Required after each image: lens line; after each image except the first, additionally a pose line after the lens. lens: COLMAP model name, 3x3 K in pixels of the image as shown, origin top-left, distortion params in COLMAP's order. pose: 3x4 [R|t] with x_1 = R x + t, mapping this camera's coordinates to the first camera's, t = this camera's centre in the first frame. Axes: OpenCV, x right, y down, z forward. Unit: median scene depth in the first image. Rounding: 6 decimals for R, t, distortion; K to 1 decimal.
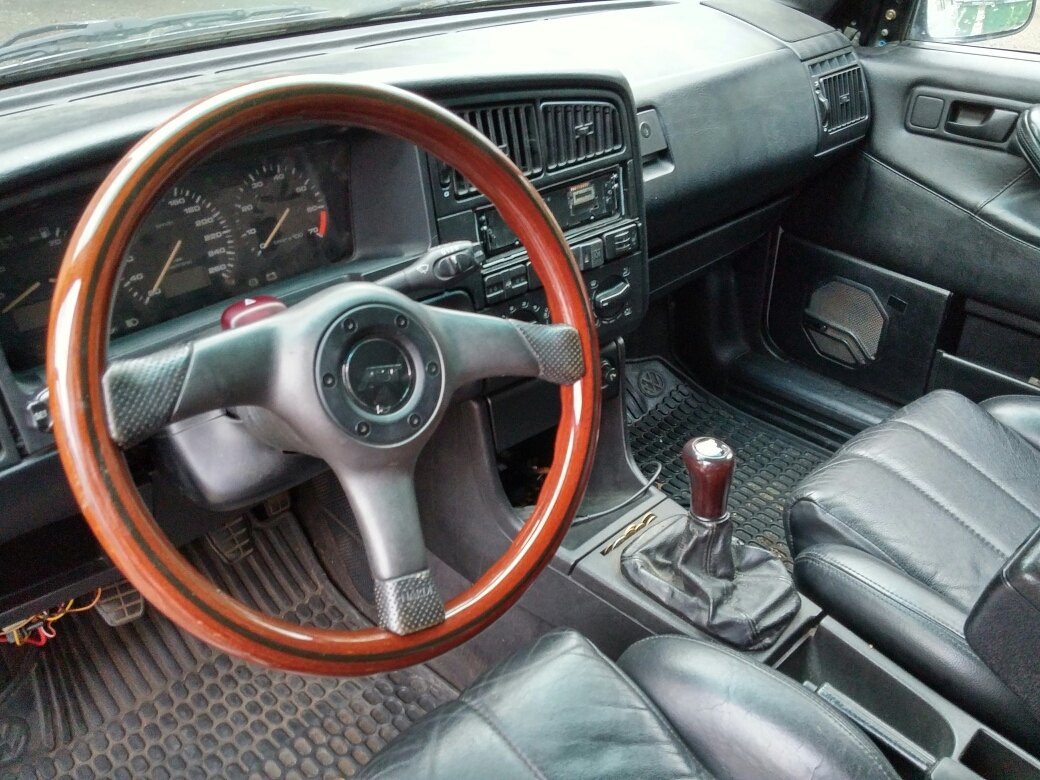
lens RADIAL K [[876.2, 0, 521.2], [0, 876.2, 418.6], [0, 0, 1]] dist [0.102687, -0.144841]
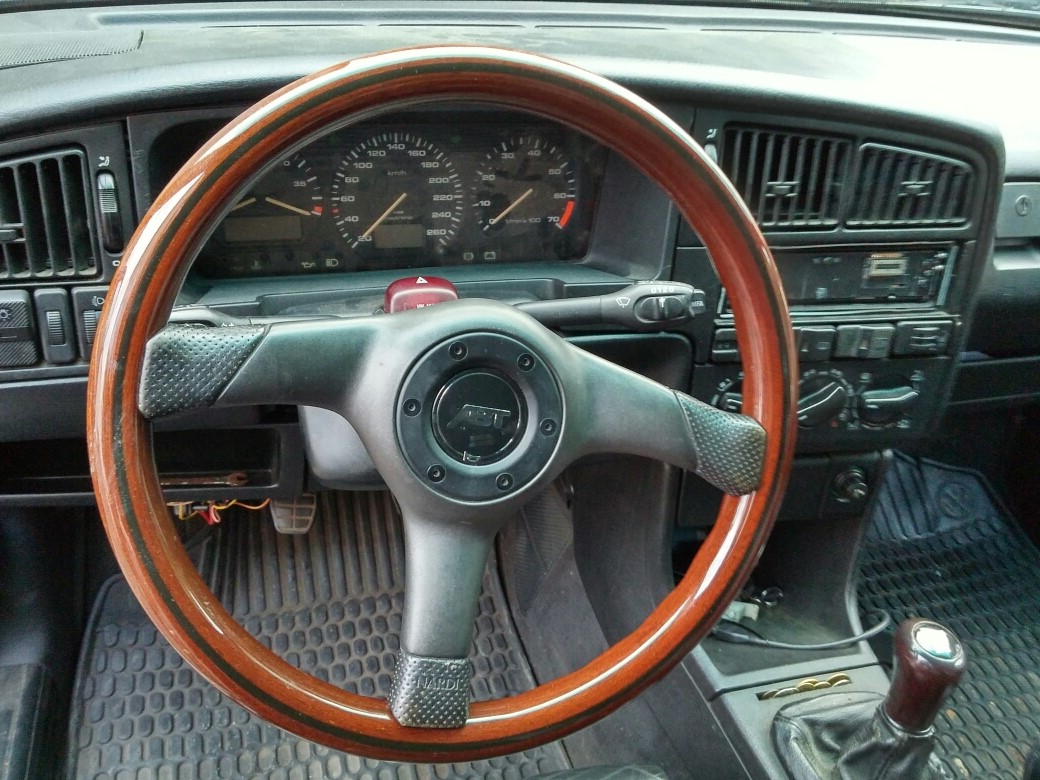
lens RADIAL K [[886.9, 0, 520.0], [0, 886.9, 390.0], [0, 0, 1]] dist [0.098448, -0.160453]
pose [[0.870097, 0.341059, -0.355823, 0.107373], [-0.340670, 0.937870, 0.065911, -0.094671], [0.356195, 0.063869, 0.932226, 0.157806]]
